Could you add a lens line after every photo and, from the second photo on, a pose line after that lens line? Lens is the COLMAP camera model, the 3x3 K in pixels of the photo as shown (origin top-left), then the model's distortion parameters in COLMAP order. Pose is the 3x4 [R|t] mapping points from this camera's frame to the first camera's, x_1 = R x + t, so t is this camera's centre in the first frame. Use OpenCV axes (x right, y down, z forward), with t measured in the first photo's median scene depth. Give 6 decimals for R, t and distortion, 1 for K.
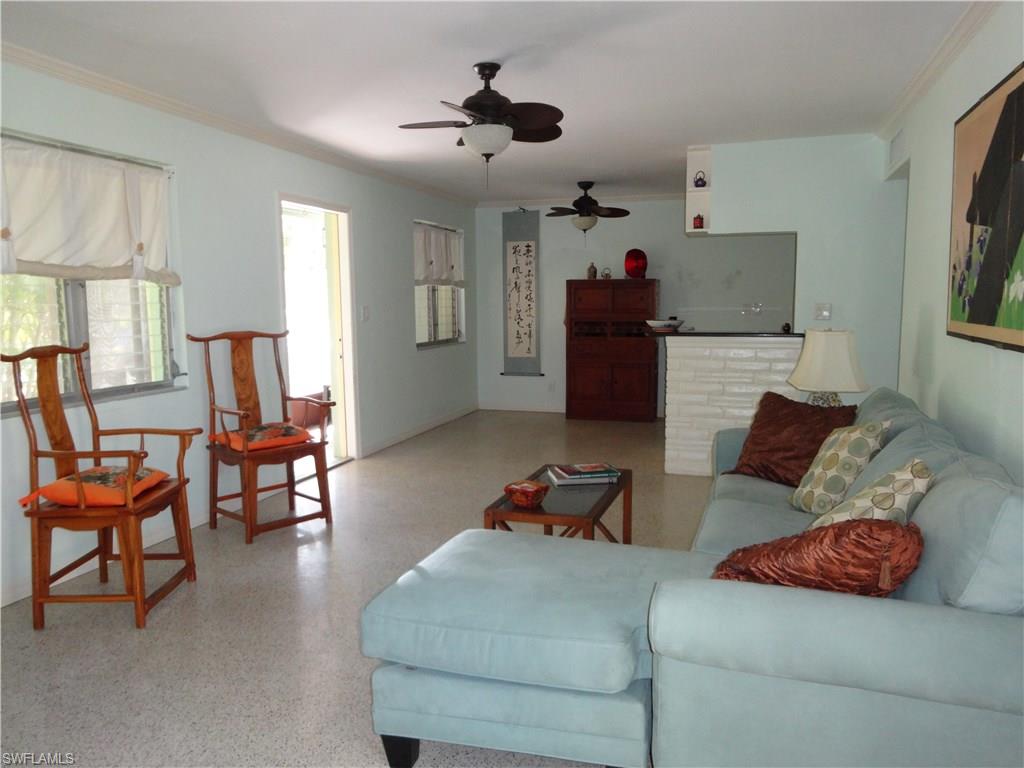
lens RADIAL K [[748.0, 0, 511.0], [0, 748.0, 381.5], [0, 0, 1]] dist [-0.014408, 0.010274]
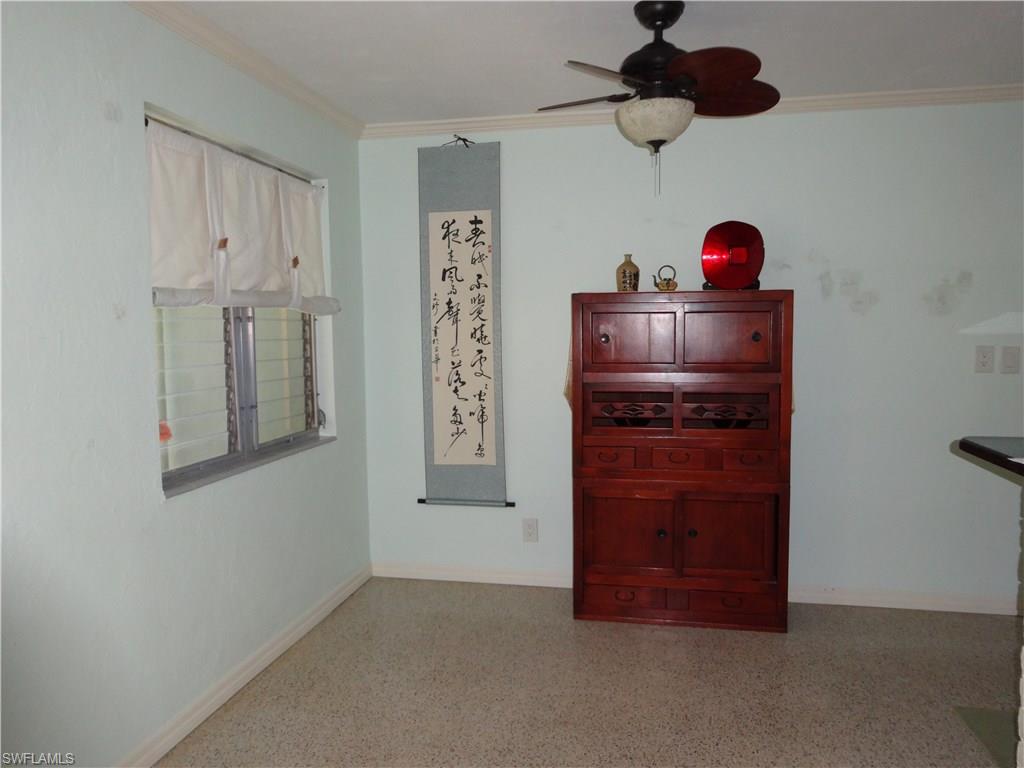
lens RADIAL K [[748.0, 0, 513.2], [0, 748.0, 388.0], [0, 0, 1]] dist [-0.014408, 0.010274]
pose [[0.994085, -0.012564, 0.107873, -0.004612], [0.015958, 0.999402, -0.030663, -0.065930], [-0.107424, 0.032203, 0.993692, 0.549940]]
